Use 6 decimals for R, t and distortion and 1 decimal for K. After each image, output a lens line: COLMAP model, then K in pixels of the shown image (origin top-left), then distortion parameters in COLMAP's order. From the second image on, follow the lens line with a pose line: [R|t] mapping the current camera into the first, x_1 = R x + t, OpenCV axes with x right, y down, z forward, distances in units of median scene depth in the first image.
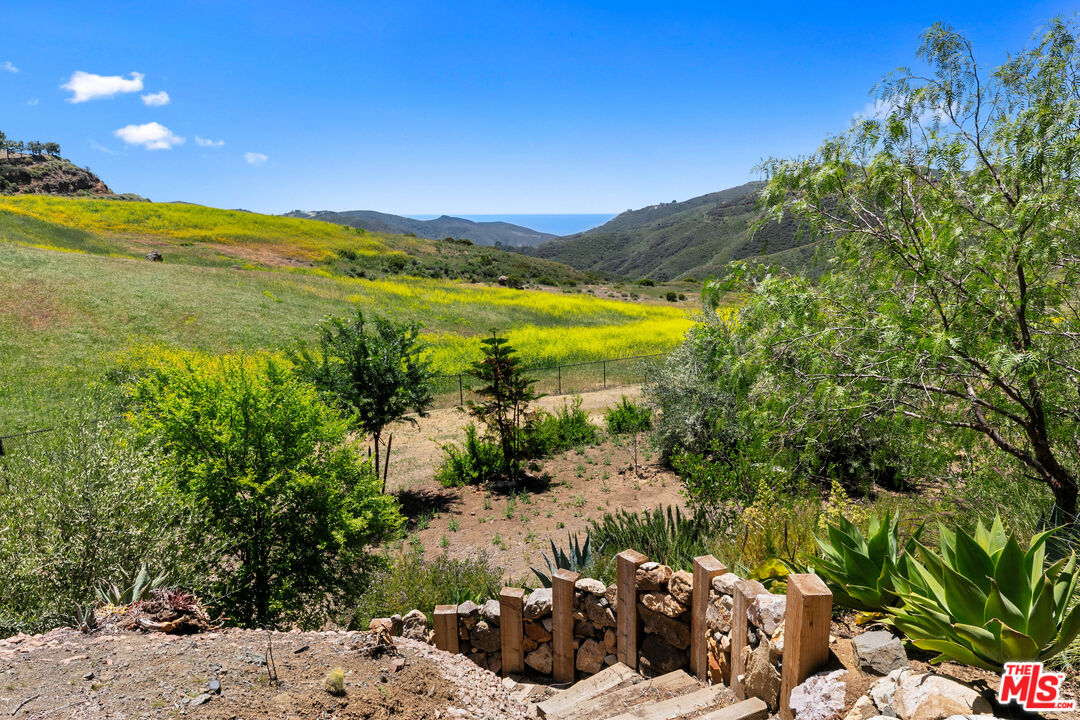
lens RADIAL K [[701.8, 0, 535.2], [0, 701.8, 349.8], [0, 0, 1]] dist [0.022928, -0.022545]
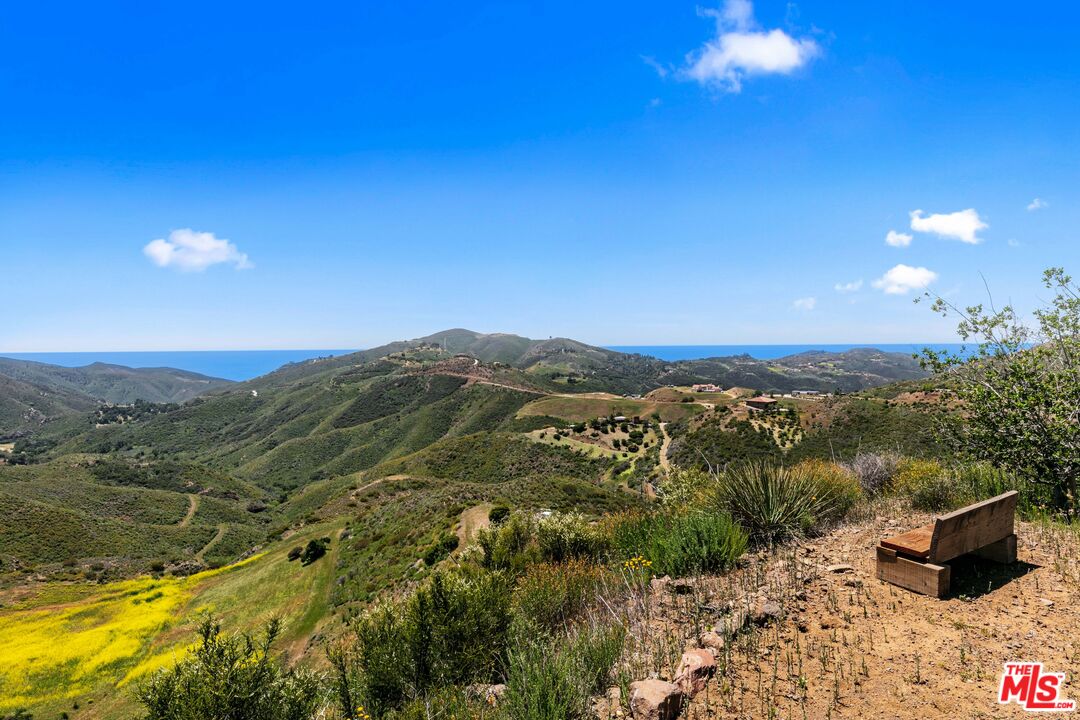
lens RADIAL K [[605.6, 0, 540.0], [0, 605.6, 360.0], [0, 0, 1]] dist [0.014856, -0.011602]
pose [[0.886869, 0.009246, 0.461929, 0.719184], [0.072792, 0.984517, -0.159460, -0.311949], [-0.456252, 0.175045, 0.872464, -0.796602]]
